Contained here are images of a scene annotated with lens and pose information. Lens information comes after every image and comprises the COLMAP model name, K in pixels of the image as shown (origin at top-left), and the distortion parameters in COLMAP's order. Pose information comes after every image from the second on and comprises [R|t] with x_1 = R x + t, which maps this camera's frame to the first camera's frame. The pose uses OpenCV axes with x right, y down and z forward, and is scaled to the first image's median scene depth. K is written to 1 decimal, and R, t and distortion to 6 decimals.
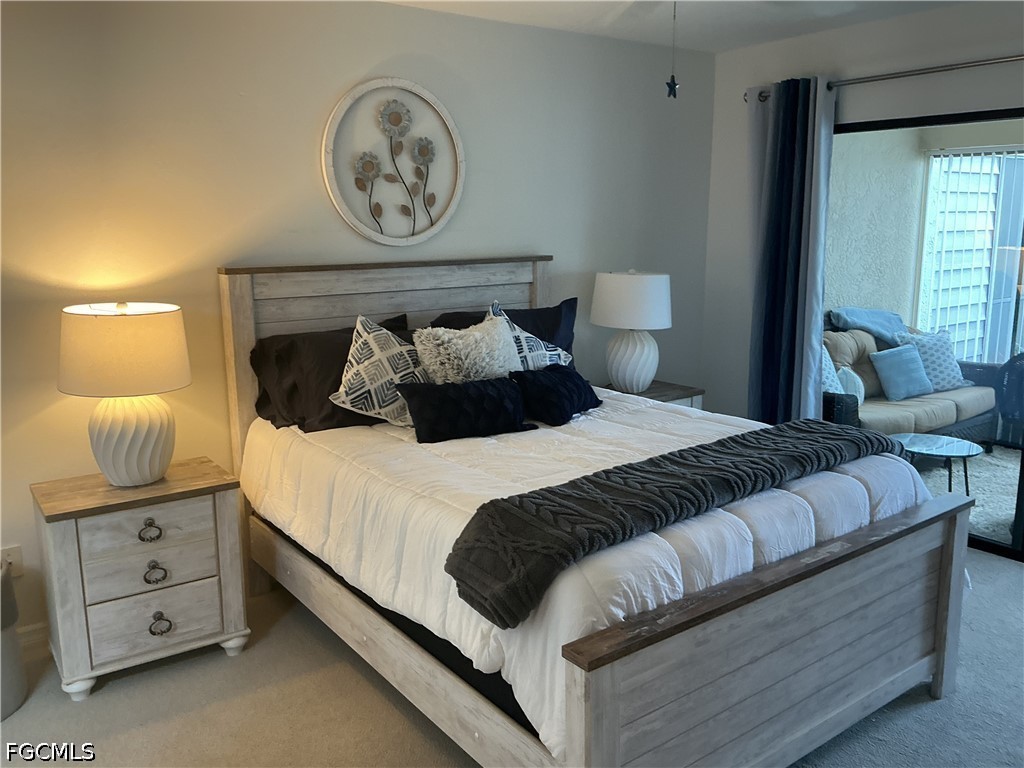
lens RADIAL K [[846.3, 0, 511.8], [0, 846.3, 386.1], [0, 0, 1]] dist [0.148267, -0.312103]
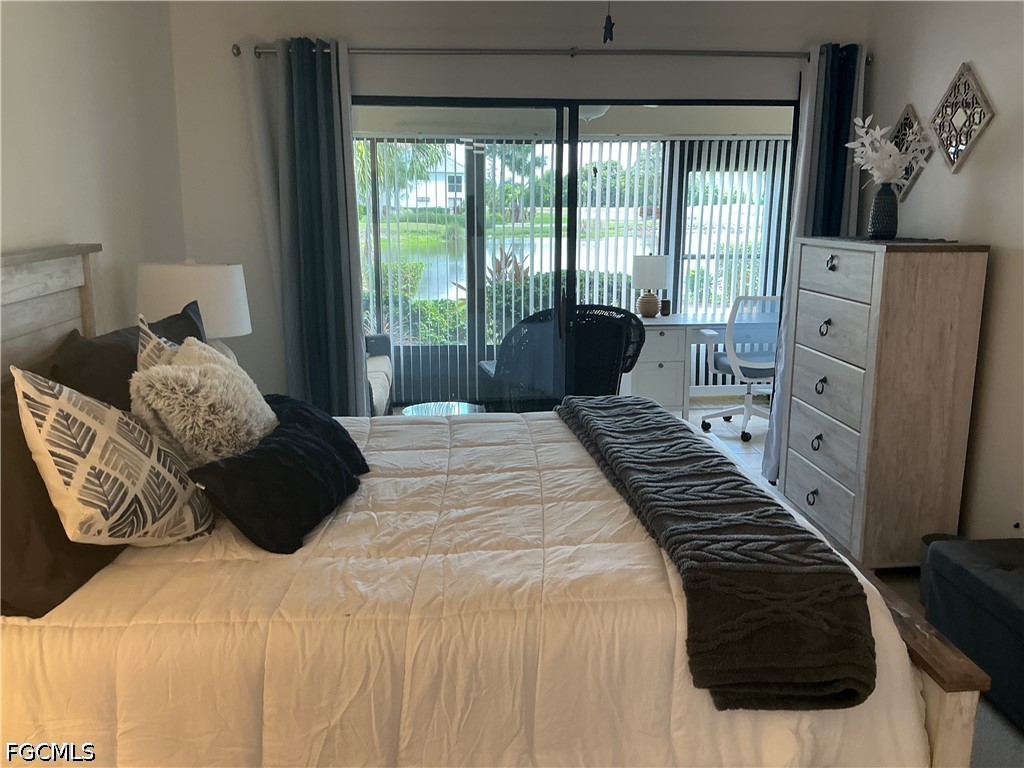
lens RADIAL K [[846.3, 0, 511.8], [0, 846.3, 386.1], [0, 0, 1]] dist [0.148267, -0.312103]
pose [[0.536625, -0.171802, 0.826147, -0.404659], [0.157841, 0.982210, 0.101730, -0.069328], [-0.828927, 0.075809, 0.554196, 0.412663]]
